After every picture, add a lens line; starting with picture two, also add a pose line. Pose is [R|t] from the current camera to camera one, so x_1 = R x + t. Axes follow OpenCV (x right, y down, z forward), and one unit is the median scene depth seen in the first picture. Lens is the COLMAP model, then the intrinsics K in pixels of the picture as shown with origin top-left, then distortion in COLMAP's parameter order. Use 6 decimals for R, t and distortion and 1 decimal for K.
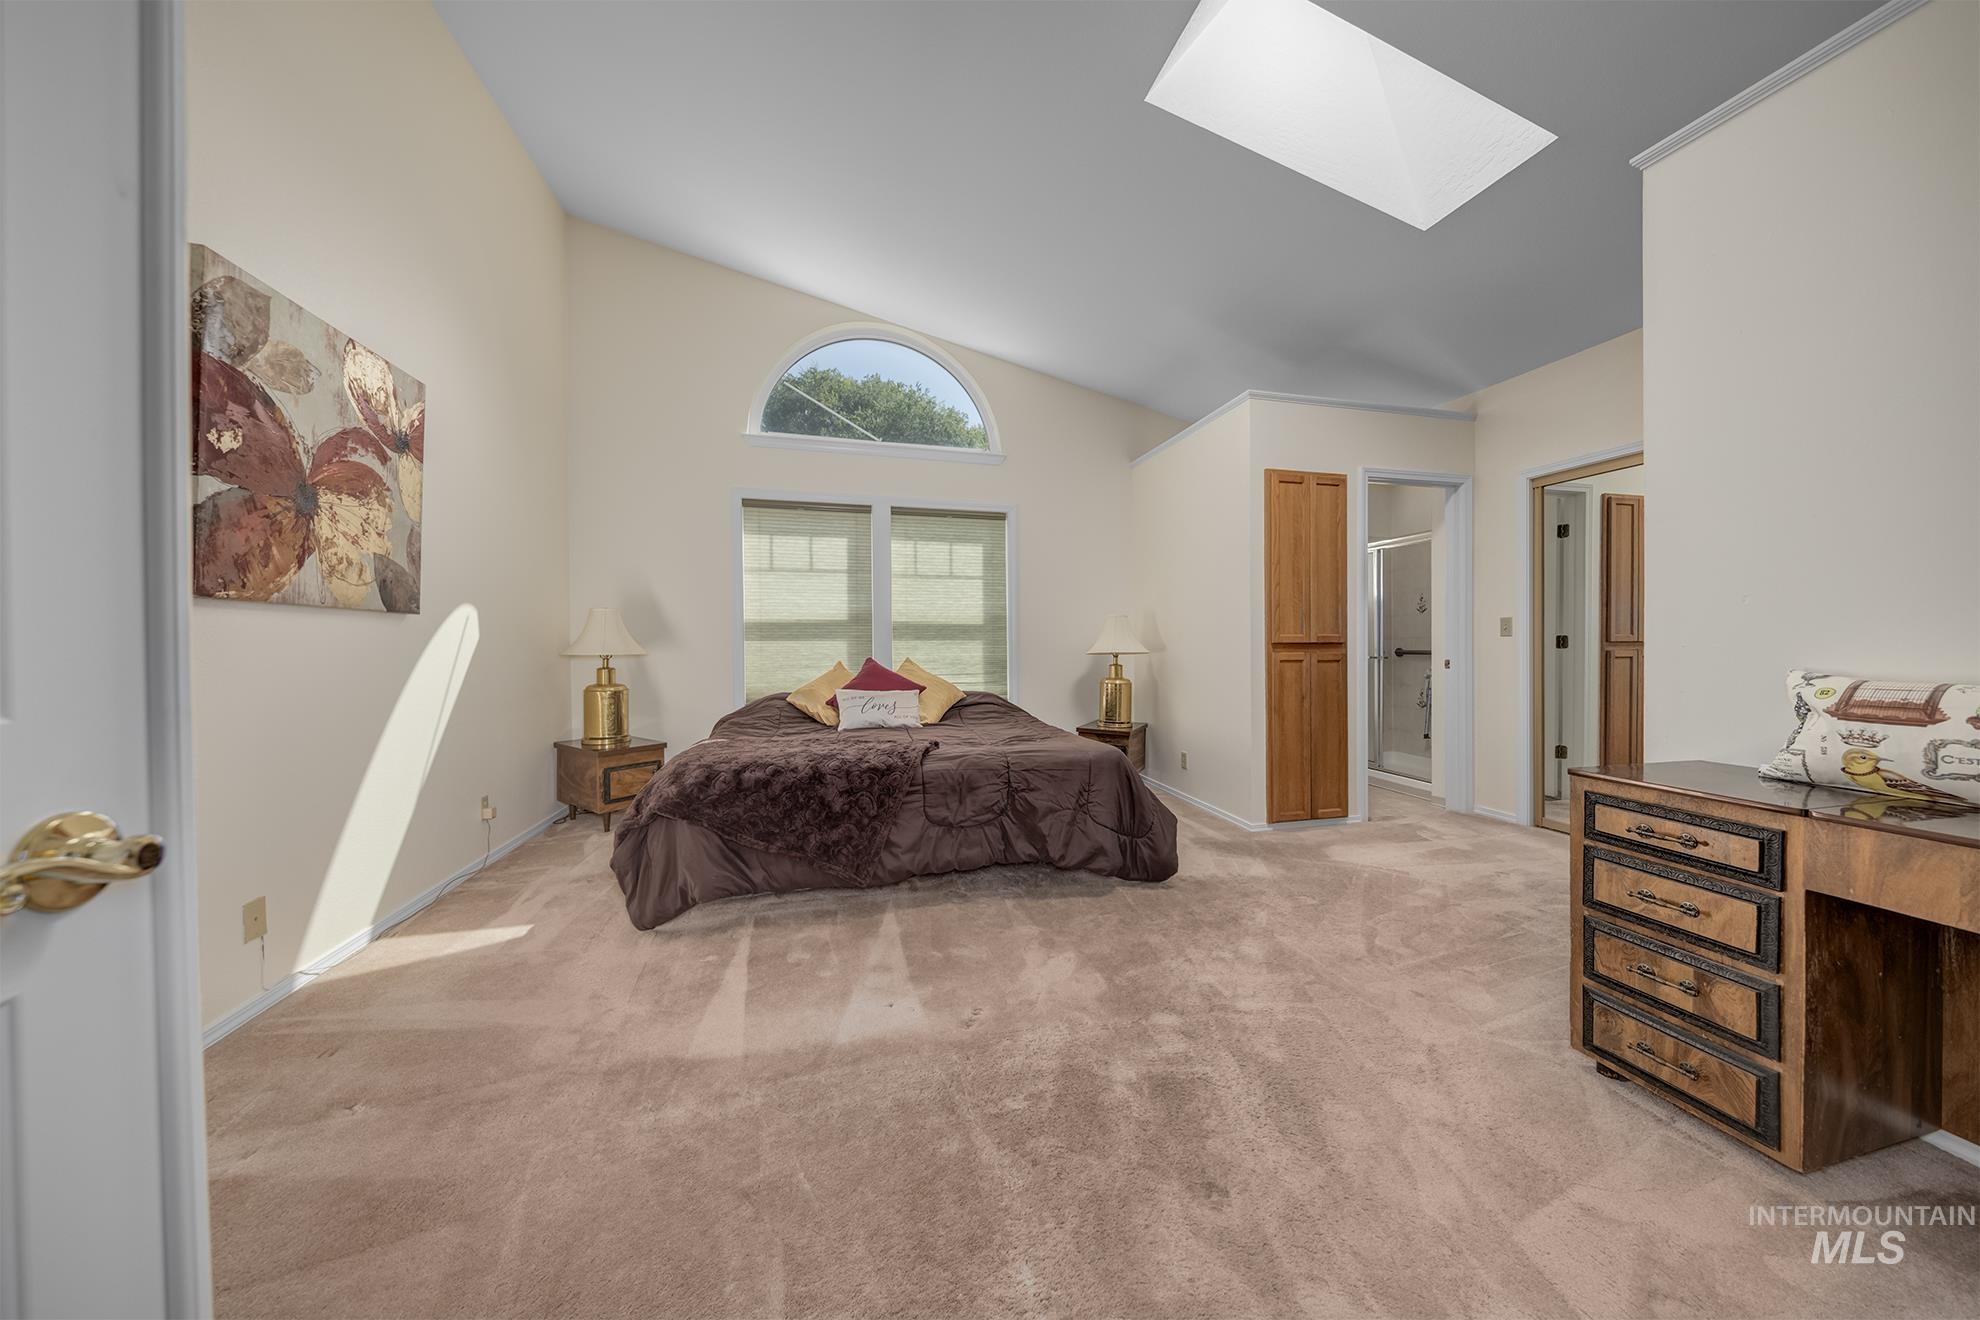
lens RADIAL K [[634.0, 0, 1009.8], [0, 634.0, 654.2], [0, 0, 1]] dist [-0.002372, -0.001178]
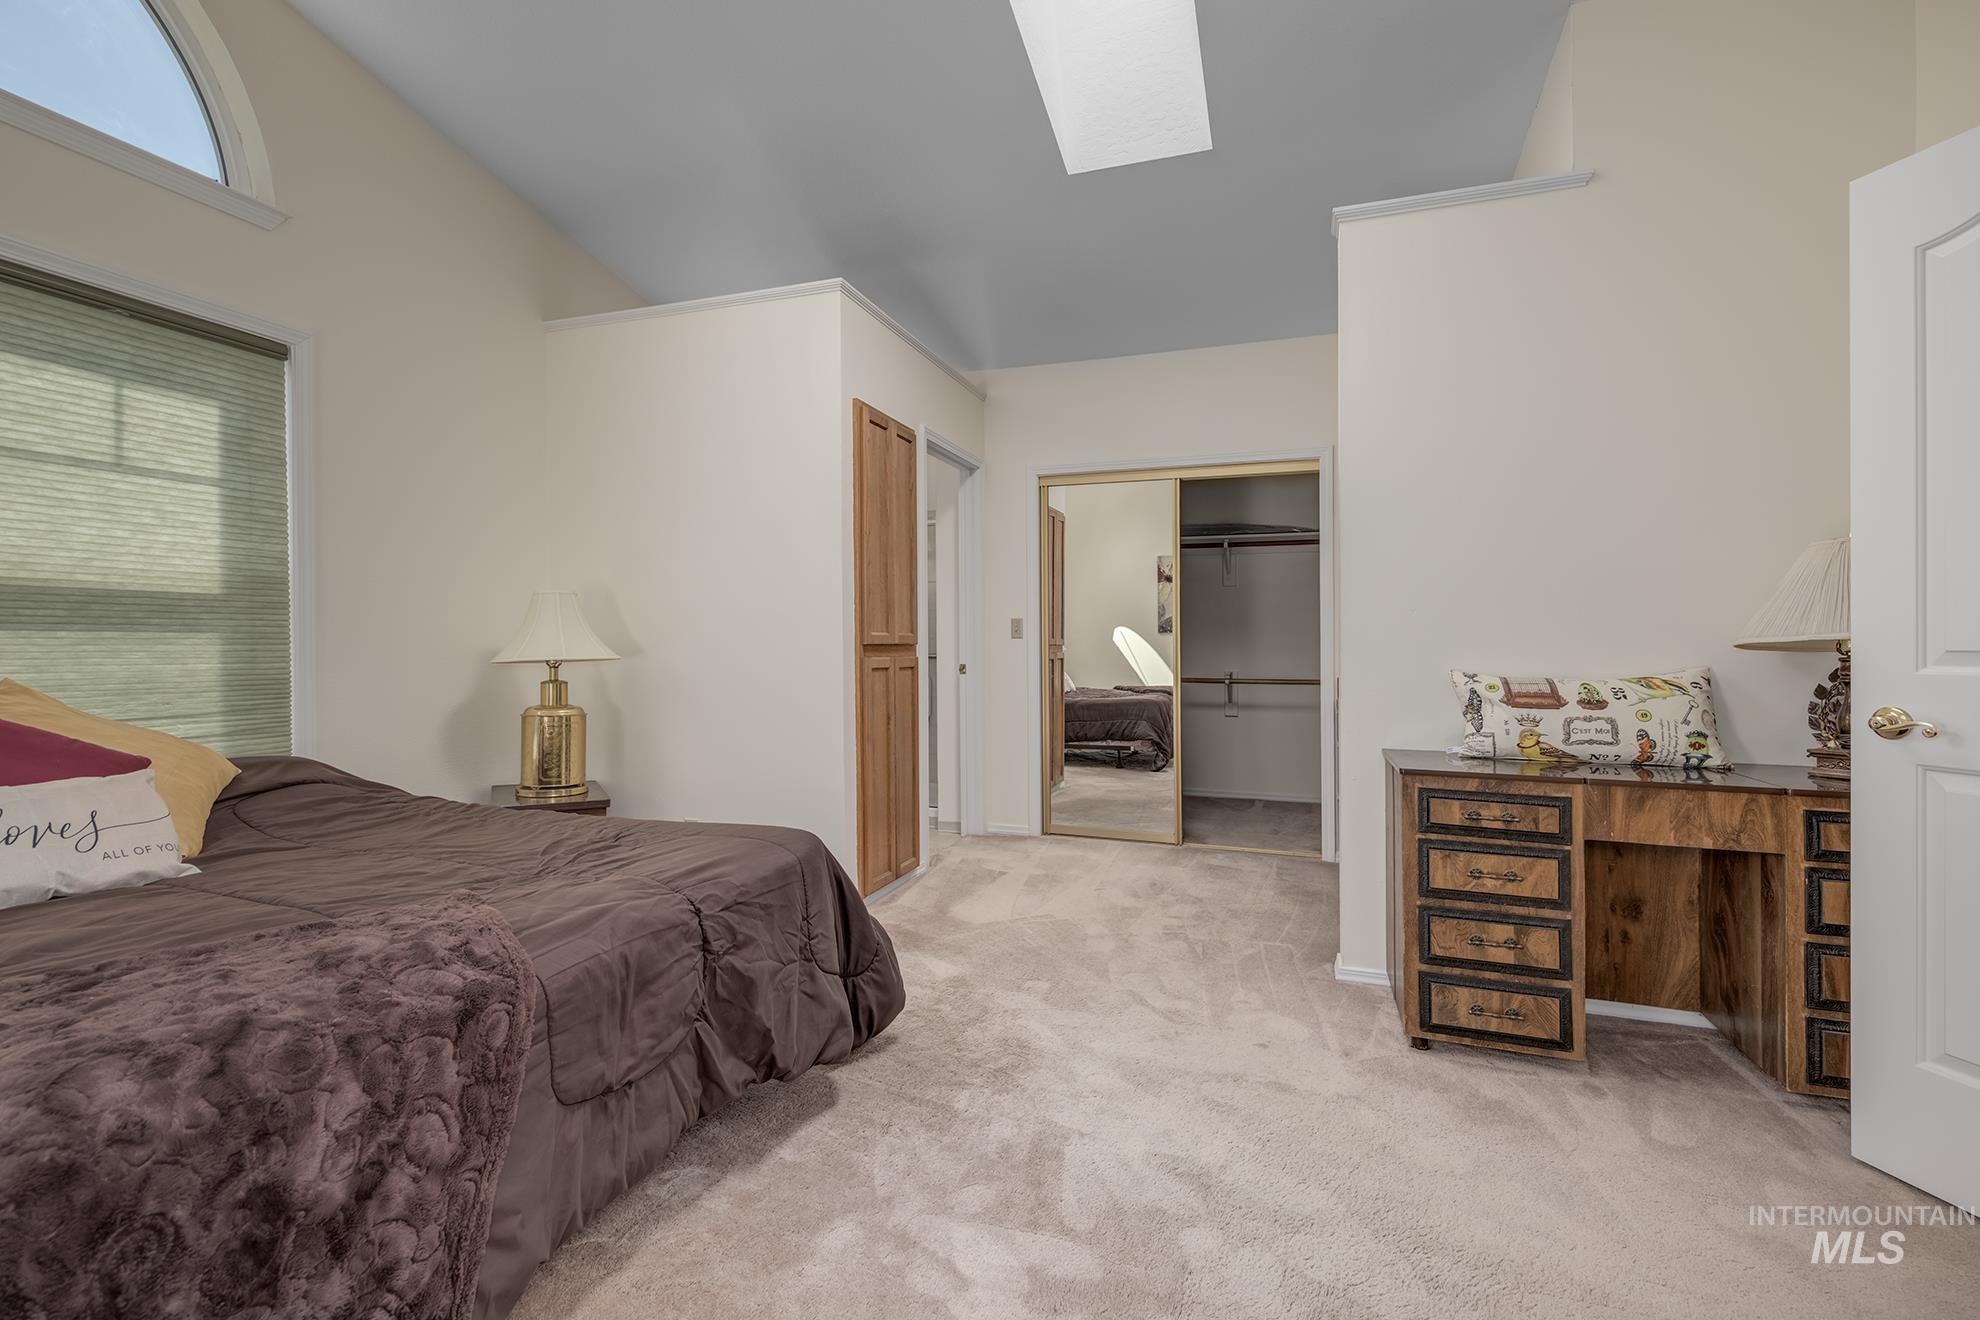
lens RADIAL K [[837.9, 0, 993.4], [0, 837.9, 647.0], [0, 0, 1]] dist [0.004464, -0.001928]
pose [[0.557060, 0.002555, 0.830468, -0.686240], [0.006595, 0.999950, -0.007501, -0.015263], [-0.830446, 0.009656, 0.557015, 0.838963]]
